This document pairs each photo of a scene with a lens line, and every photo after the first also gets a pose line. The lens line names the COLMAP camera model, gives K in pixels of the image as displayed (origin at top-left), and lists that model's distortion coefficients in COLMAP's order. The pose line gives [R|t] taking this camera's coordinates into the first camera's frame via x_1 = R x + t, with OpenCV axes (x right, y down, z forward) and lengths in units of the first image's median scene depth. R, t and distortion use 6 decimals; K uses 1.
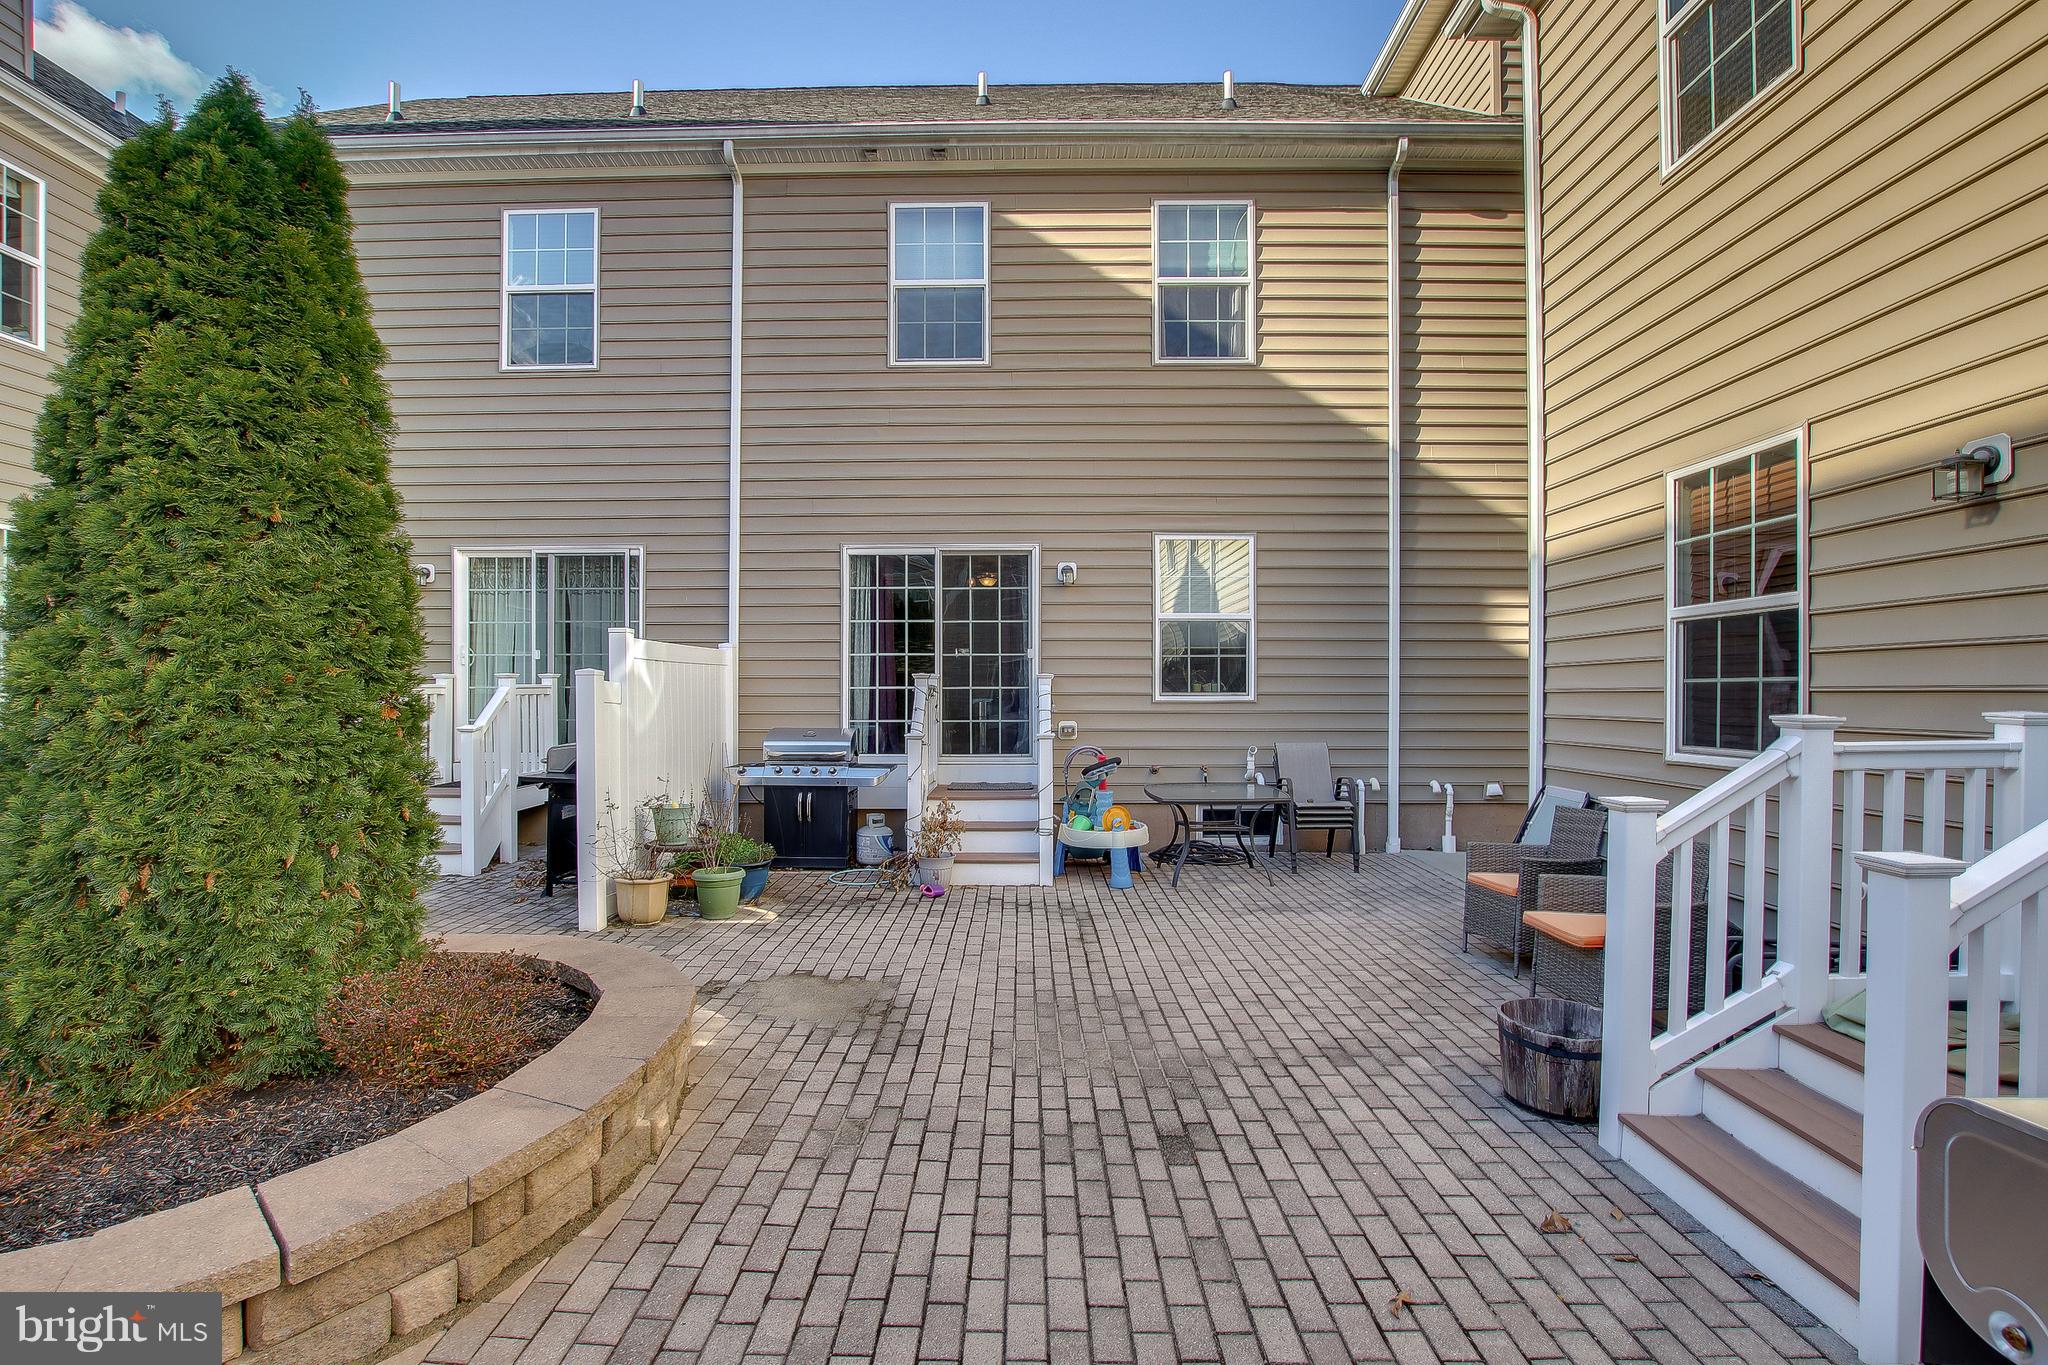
lens RADIAL K [[954.5, 0, 1028.1], [0, 954.5, 662.0], [0, 0, 1]] dist [-0.034349, 0.006280]
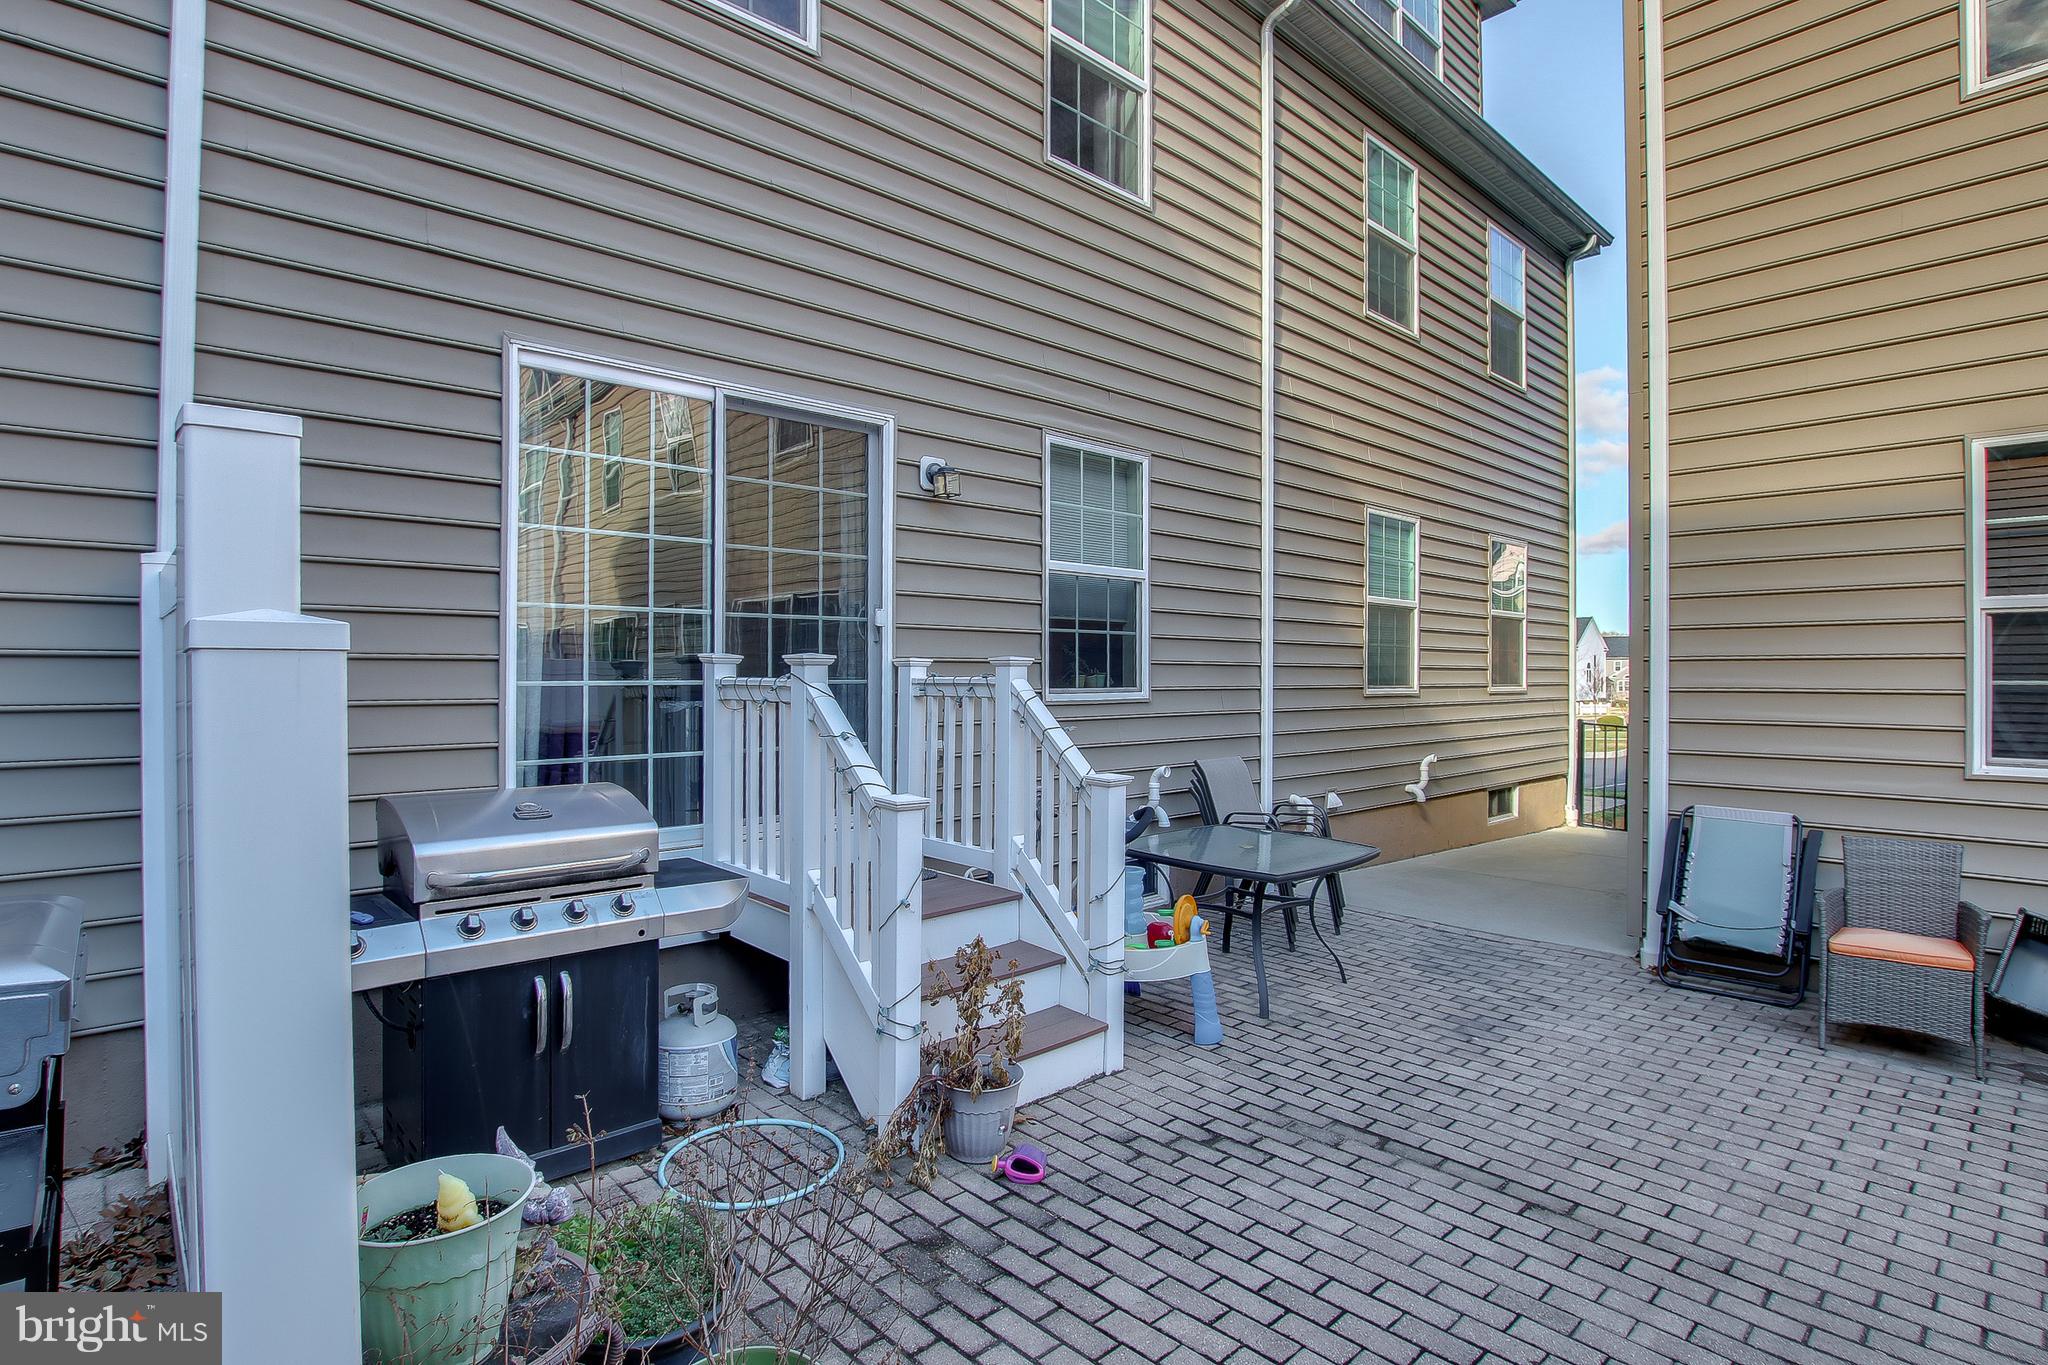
lens RADIAL K [[994.0, 0, 1025.1], [0, 994.0, 667.5], [0, 0, 1]] dist [-0.033454, 0.006524]
pose [[0.735441, 0.006076, 0.677562, -0.353605], [-0.024840, 0.999529, 0.017998, 0.007946], [-0.677134, -0.030067, 0.735246, 0.599405]]
